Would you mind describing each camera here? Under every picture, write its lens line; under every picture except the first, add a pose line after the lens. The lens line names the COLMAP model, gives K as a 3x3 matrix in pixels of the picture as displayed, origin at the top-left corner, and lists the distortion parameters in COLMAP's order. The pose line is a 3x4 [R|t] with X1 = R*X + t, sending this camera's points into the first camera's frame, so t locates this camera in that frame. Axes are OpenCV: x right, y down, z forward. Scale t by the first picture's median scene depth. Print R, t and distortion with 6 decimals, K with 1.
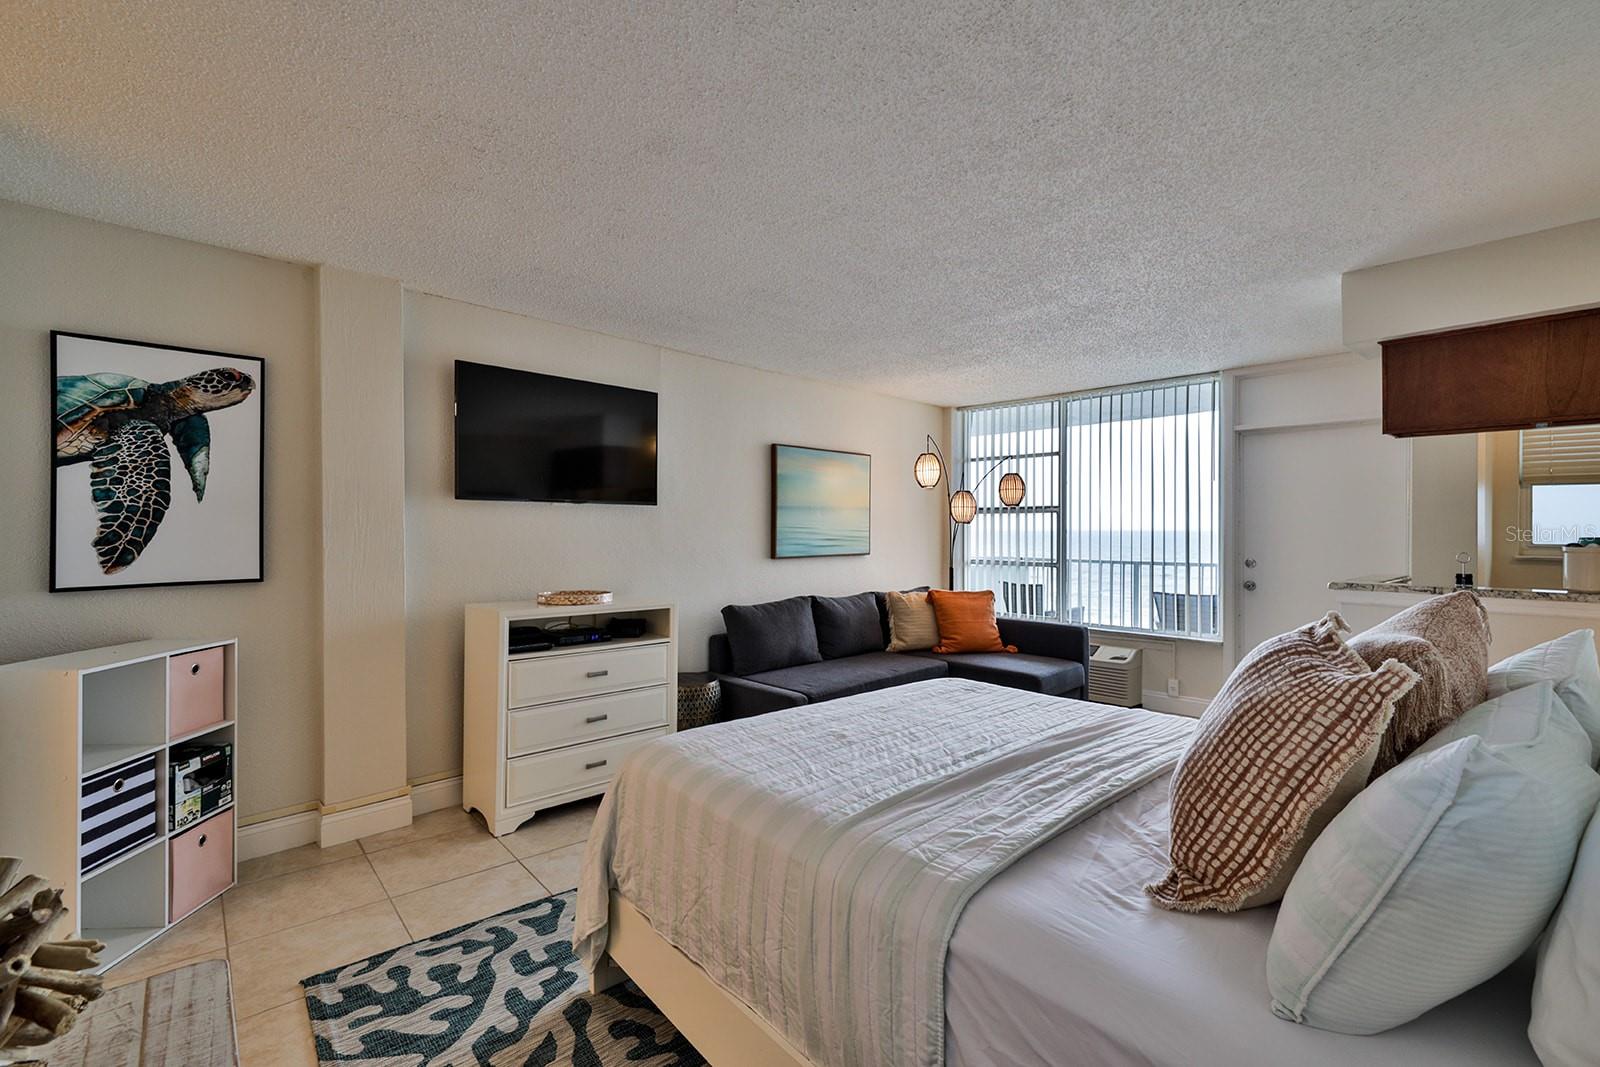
lens RADIAL K [[700.2, 0, 800.6], [0, 700.2, 525.7], [0, 0, 1]] dist [-0.004800, -0.000113]
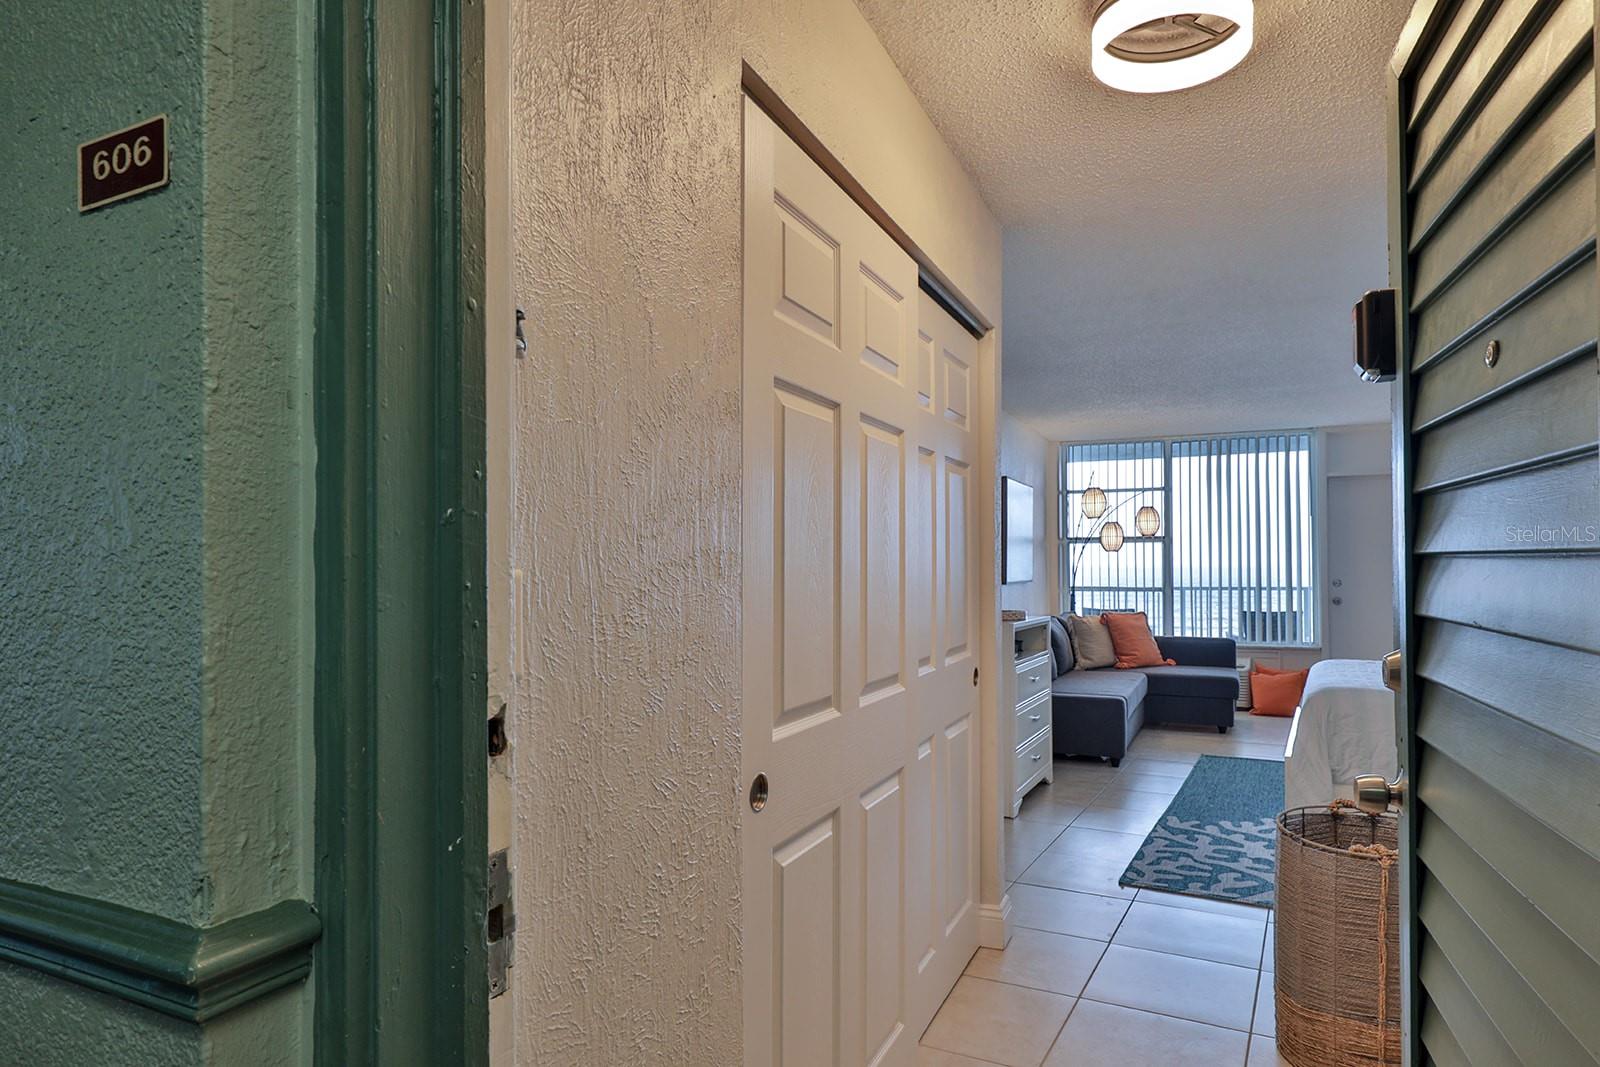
lens RADIAL K [[946.4, 0, 800.1], [0, 946.4, 539.8], [0, 0, 1]] dist [0.002591, 0.000056]
pose [[0.928663, 0.006048, 0.370874, -0.872723], [0.002730, 0.999729, -0.023138, 0.013265], [-0.370914, 0.022500, 0.928395, -0.214558]]
